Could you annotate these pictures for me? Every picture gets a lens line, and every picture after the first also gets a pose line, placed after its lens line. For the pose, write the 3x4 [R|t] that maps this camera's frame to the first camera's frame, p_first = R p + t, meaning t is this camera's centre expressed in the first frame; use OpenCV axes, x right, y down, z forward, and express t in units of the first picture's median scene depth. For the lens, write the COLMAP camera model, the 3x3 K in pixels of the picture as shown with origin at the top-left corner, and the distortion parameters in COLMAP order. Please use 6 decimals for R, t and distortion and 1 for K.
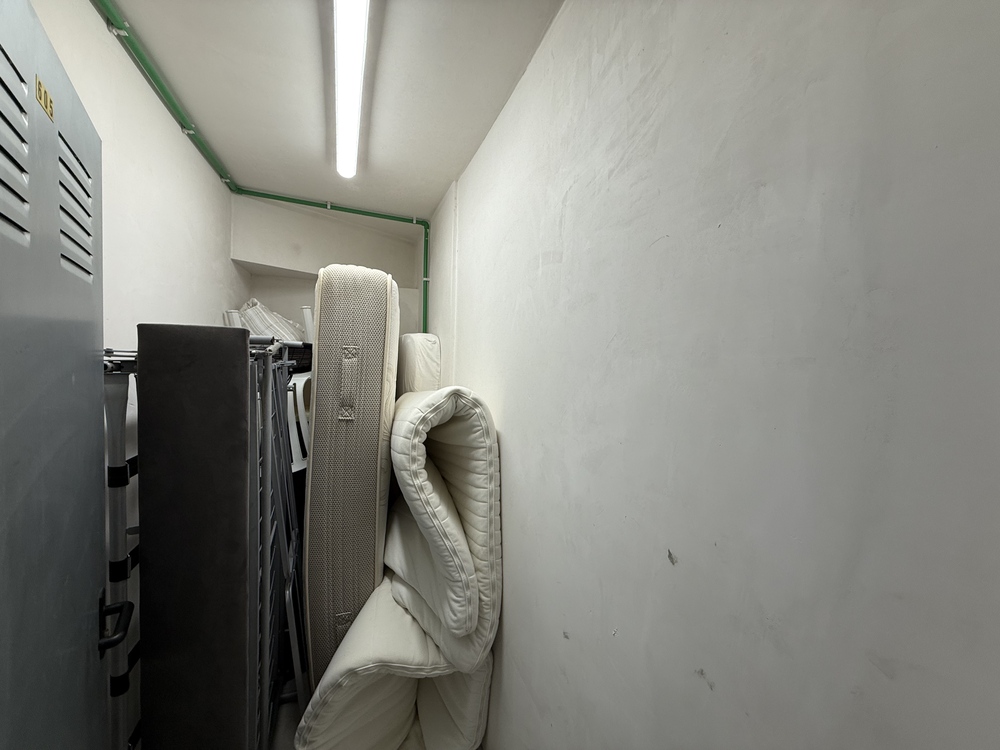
lens RADIAL K [[396.1, 0, 503.4], [0, 396.1, 377.1], [0, 0, 1]] dist [0.000916, -0.001309]
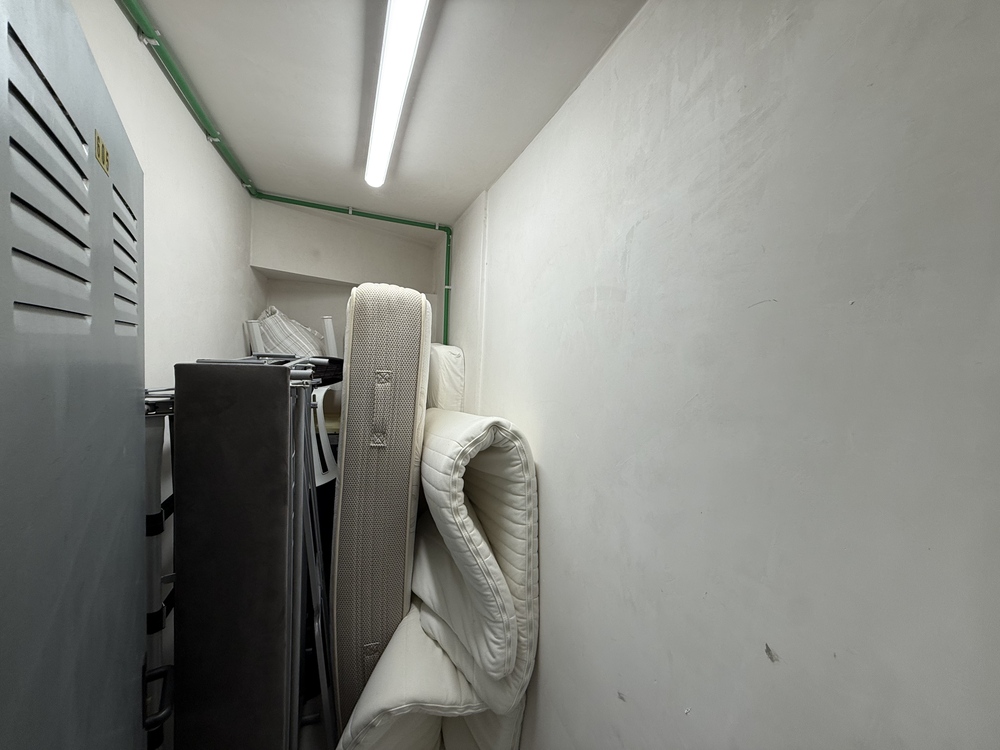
lens RADIAL K [[396.1, 0, 497.7], [0, 396.1, 372.0], [0, 0, 1]] dist [0.000916, -0.001309]
pose [[0.999802, 0.018299, -0.007847, -0.109363], [-0.018156, 0.999675, 0.017892, -0.104620], [0.008172, -0.017746, 0.999809, 0.047126]]
